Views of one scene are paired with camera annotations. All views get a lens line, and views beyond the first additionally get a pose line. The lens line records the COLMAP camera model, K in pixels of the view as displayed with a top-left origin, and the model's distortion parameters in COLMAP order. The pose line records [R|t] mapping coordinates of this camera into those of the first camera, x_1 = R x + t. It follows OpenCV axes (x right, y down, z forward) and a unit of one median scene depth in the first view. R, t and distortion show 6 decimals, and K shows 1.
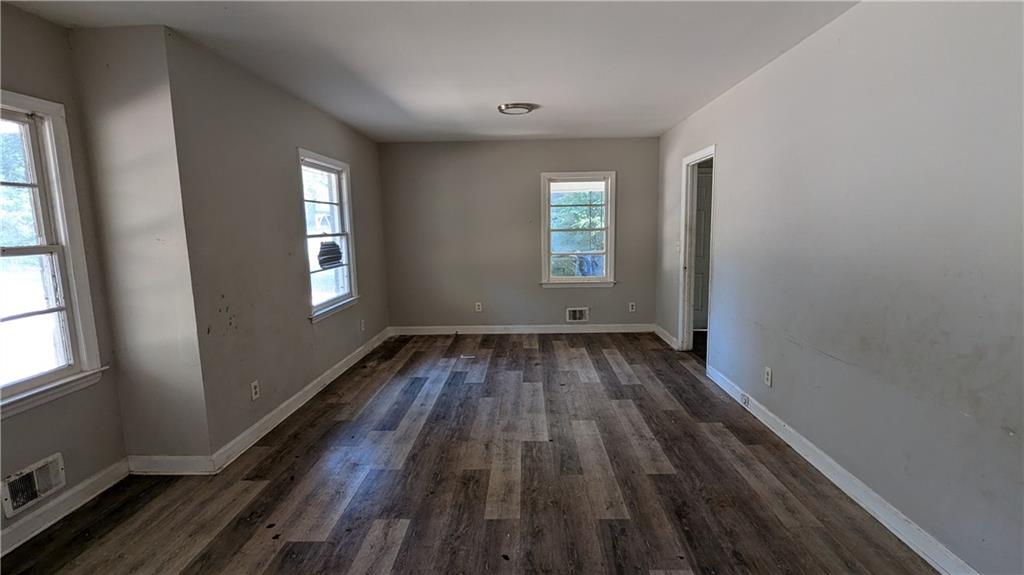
lens RADIAL K [[482.9, 0, 517.4], [0, 482.9, 291.8], [0, 0, 1]] dist [-0.001604, 0.000121]
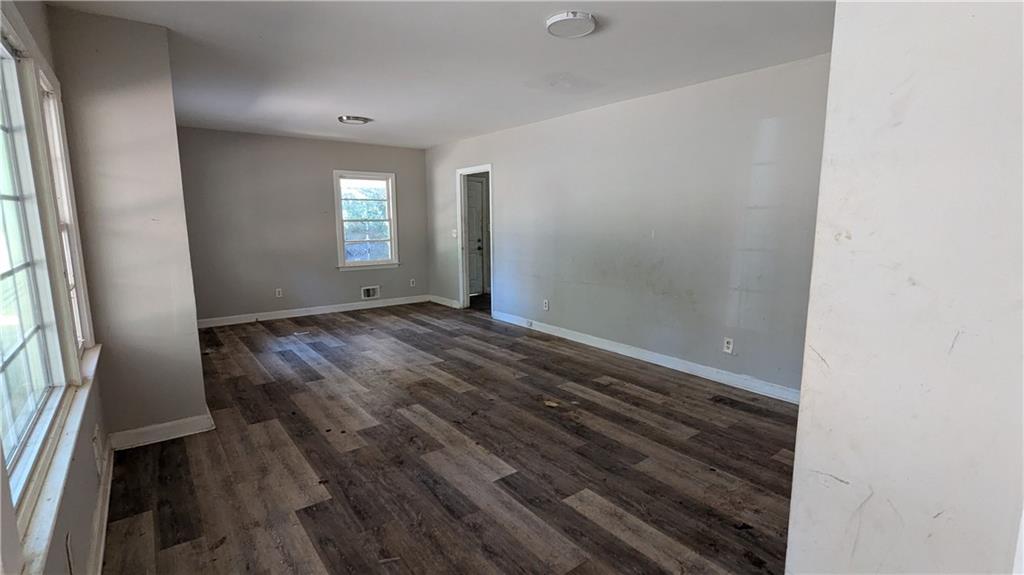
lens RADIAL K [[482.9, 0, 517.4], [0, 482.9, 291.8], [0, 0, 1]] dist [-0.001604, 0.000121]
pose [[0.773639, -0.080965, 0.628432, -0.546323], [0.077016, 0.996465, 0.033569, 0.054029], [-0.628928, 0.022429, 0.777140, -0.236948]]
